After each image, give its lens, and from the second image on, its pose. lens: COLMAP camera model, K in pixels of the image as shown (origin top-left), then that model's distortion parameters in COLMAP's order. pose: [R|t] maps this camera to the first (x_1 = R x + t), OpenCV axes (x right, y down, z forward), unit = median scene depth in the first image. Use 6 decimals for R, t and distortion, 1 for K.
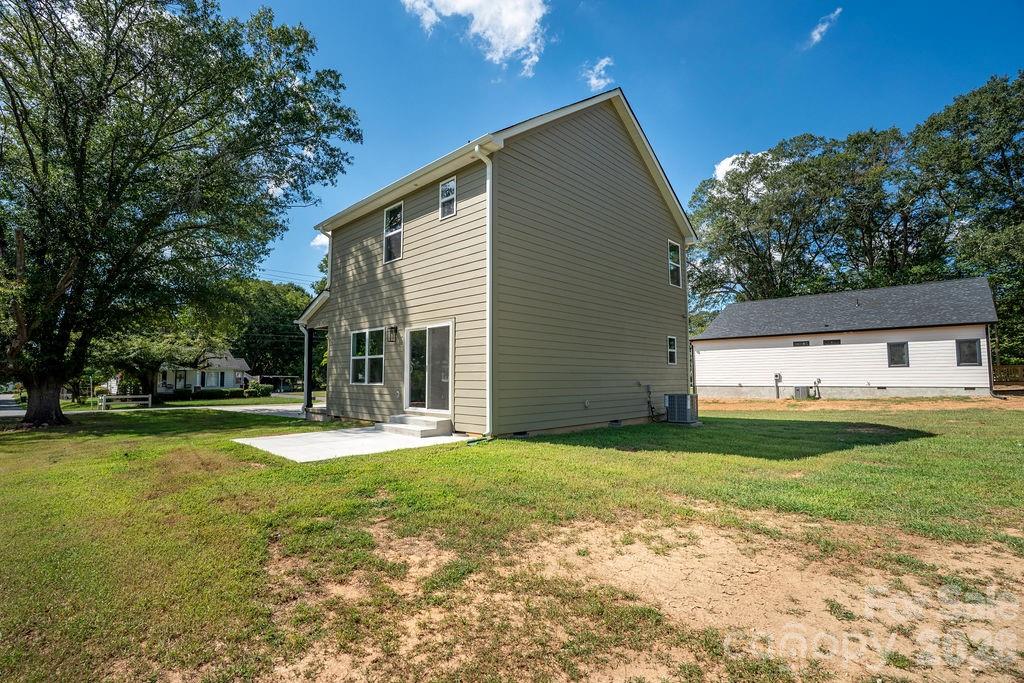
lens RADIAL K [[464.0, 0, 512.0], [0, 464.0, 341.5], [0, 0, 1]] dist [-0.003976, -0.000137]
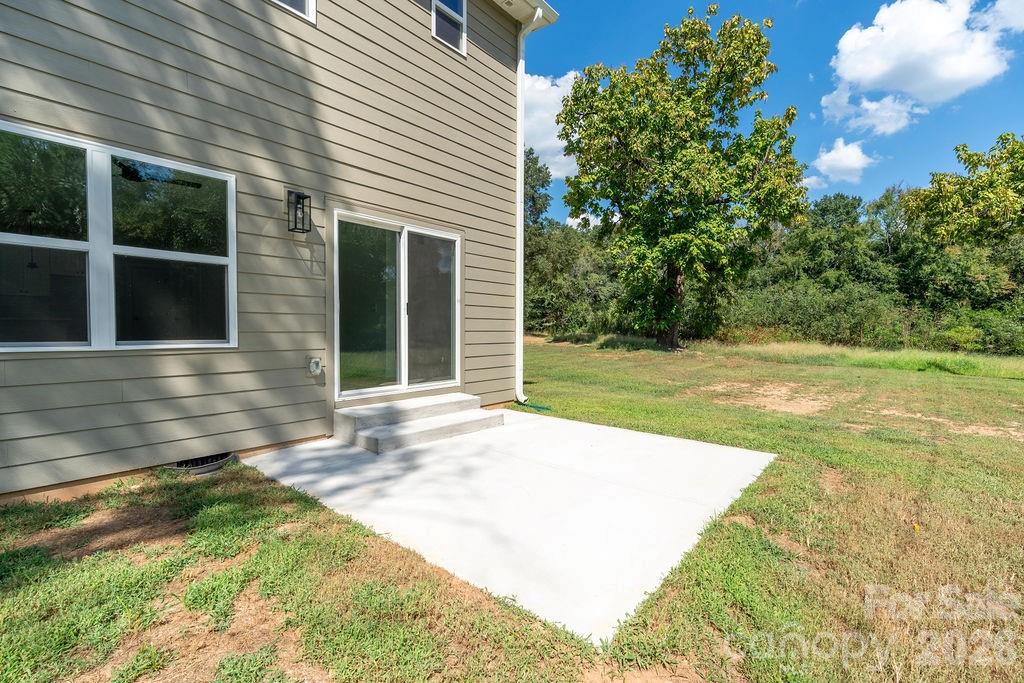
lens RADIAL K [[455.2, 0, 512.0], [0, 455.2, 341.5], [0, 0, 1]] dist [-0.007069, -0.000164]
pose [[-0.068471, -0.032767, 0.997115, -0.607563], [-0.085920, 0.995941, 0.026828, 0.061496], [-0.993946, -0.083835, -0.071009, 0.794002]]
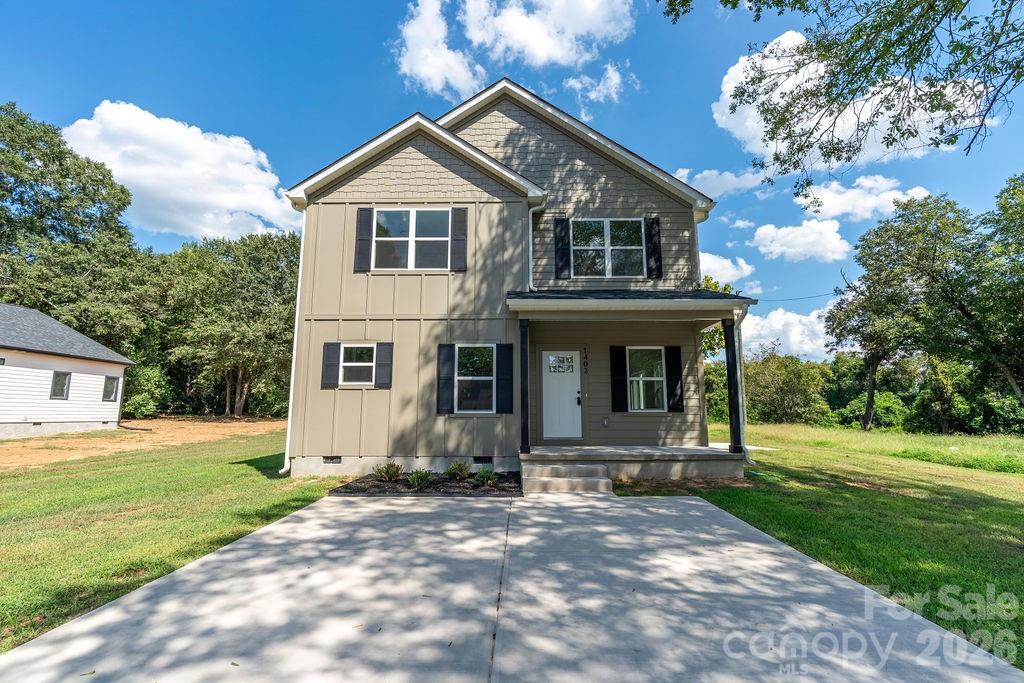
lens RADIAL K [[473.2, 0, 512.0], [0, 473.2, 341.5], [0, 0, 1]] dist [0.022011, 0.000022]
pose [[-0.698614, 0.111846, 0.706703, -0.848827], [-0.054922, 0.976410, -0.208824, 0.183040], [-0.713388, -0.184701, -0.675990, 2.047983]]
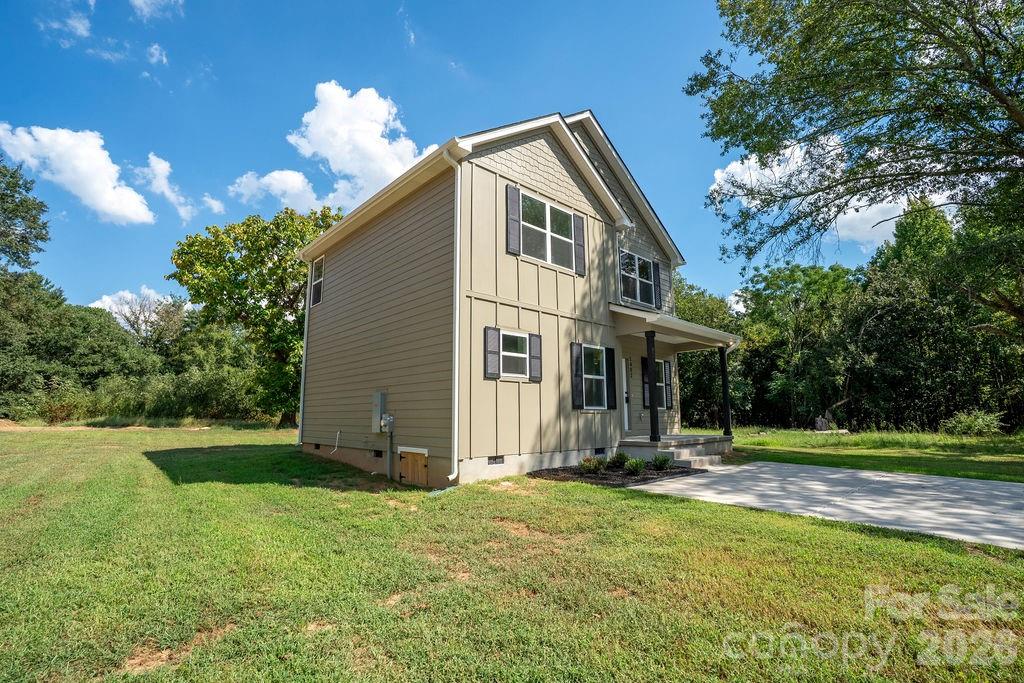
lens RADIAL K [[464.0, 0, 512.0], [0, 464.0, 341.5], [0, 0, 1]] dist [-0.003976, -0.000137]
pose [[-0.998807, 0.011900, 0.047350, -0.073721], [0.000458, 0.972081, -0.234644, 0.219188], [-0.048820, -0.234342, -0.970928, 2.413635]]
